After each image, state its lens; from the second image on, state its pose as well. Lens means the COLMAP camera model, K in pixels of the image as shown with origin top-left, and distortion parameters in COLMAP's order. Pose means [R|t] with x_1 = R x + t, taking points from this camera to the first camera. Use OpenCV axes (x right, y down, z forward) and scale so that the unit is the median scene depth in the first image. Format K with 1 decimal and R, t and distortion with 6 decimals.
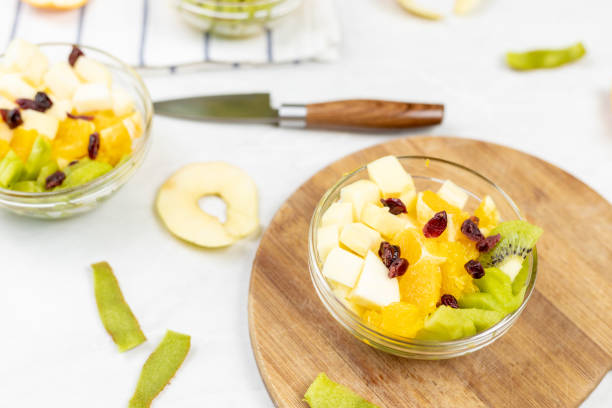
lens RADIAL K [[972.0, 0, 306.0], [0, 972.0, 204.0], [0, 0, 1]] dist [-0.002097, -0.078843]
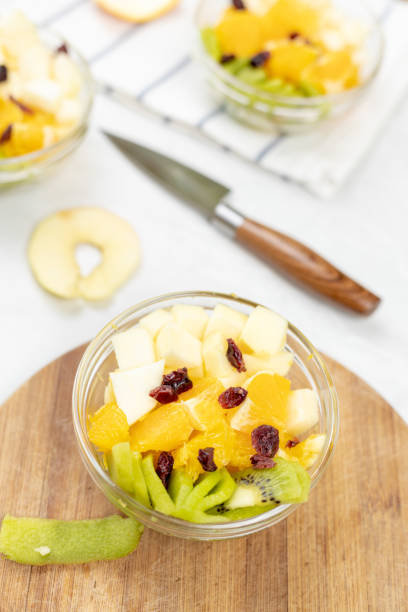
lens RADIAL K [[972.0, 0, 204.0], [0, 972.0, 306.0], [0, 0, 1]] dist [-0.002097, -0.078843]
pose [[0.739163, 0.566838, -0.363776, 0.354503], [-0.572251, 0.813375, 0.104641, -0.147919], [0.355201, 0.130825, 0.925590, 0.210091]]
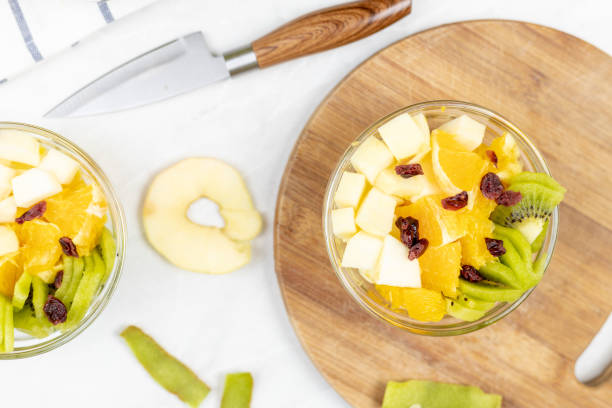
lens RADIAL K [[972.0, 0, 306.0], [0, 972.0, 204.0], [0, 0, 1]] dist [-0.002097, -0.078843]
pose [[0.939841, -0.341604, 0.002442, -0.005764], [0.255131, 0.706648, 0.659967, -0.635701], [-0.227173, -0.619641, 0.751290, 0.324620]]
